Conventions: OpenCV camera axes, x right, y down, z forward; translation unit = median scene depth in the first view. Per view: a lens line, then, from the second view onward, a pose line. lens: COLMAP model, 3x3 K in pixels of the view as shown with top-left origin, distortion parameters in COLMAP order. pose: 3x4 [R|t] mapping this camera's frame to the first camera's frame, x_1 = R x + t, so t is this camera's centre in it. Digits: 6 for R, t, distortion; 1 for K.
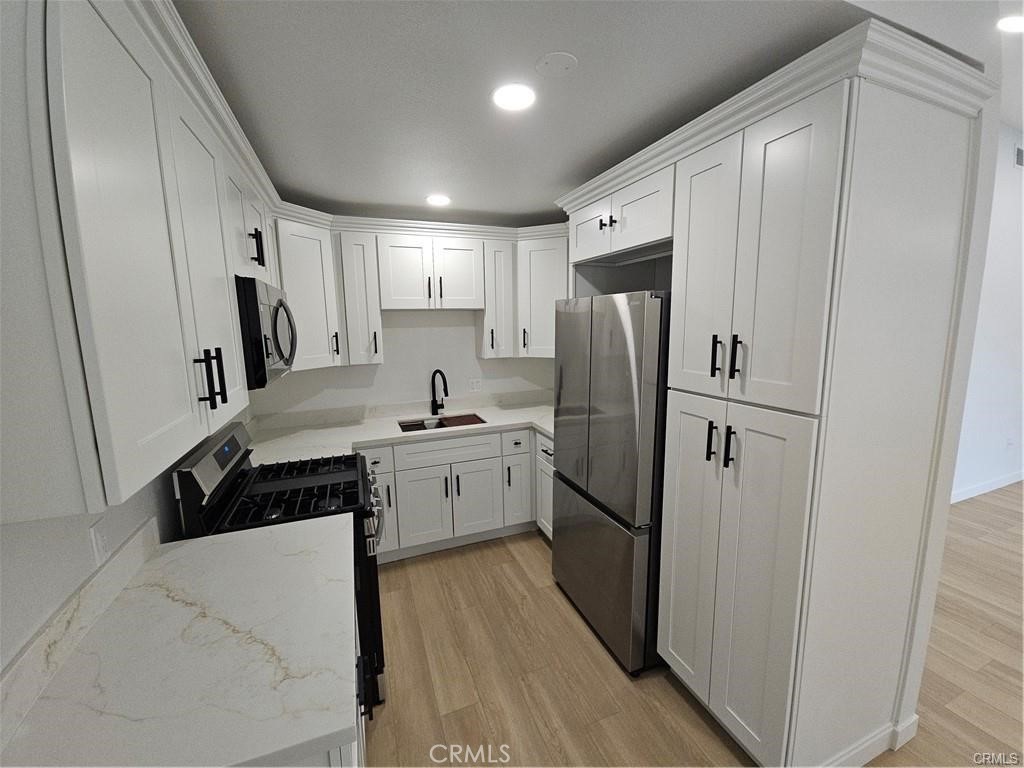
lens RADIAL K [[415.4, 0, 512.2], [0, 415.4, 383.6], [0, 0, 1]] dist [-0.000267, -0.000196]
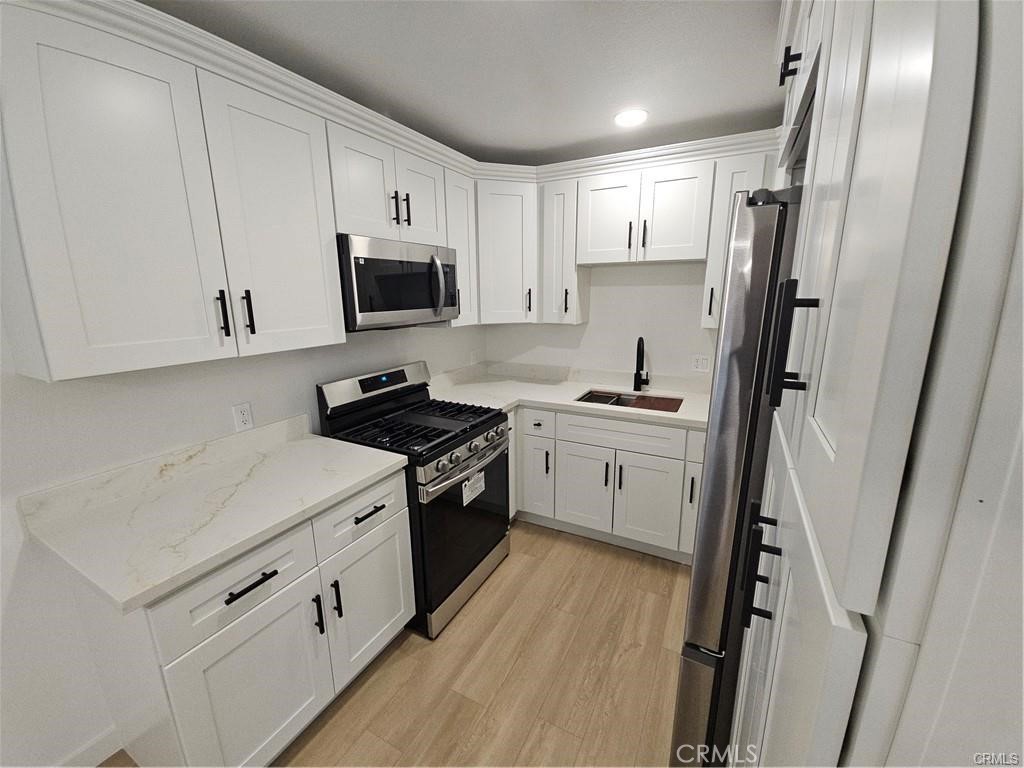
lens RADIAL K [[415.4, 0, 513.7], [0, 415.4, 383.0], [0, 0, 1]] dist [-0.000267, -0.000196]
pose [[0.653217, 0.173999, -0.736907, 0.312605], [-0.115444, 0.984746, 0.130185, -0.024659], [0.748318, 0.000032, 0.663340, 0.289377]]
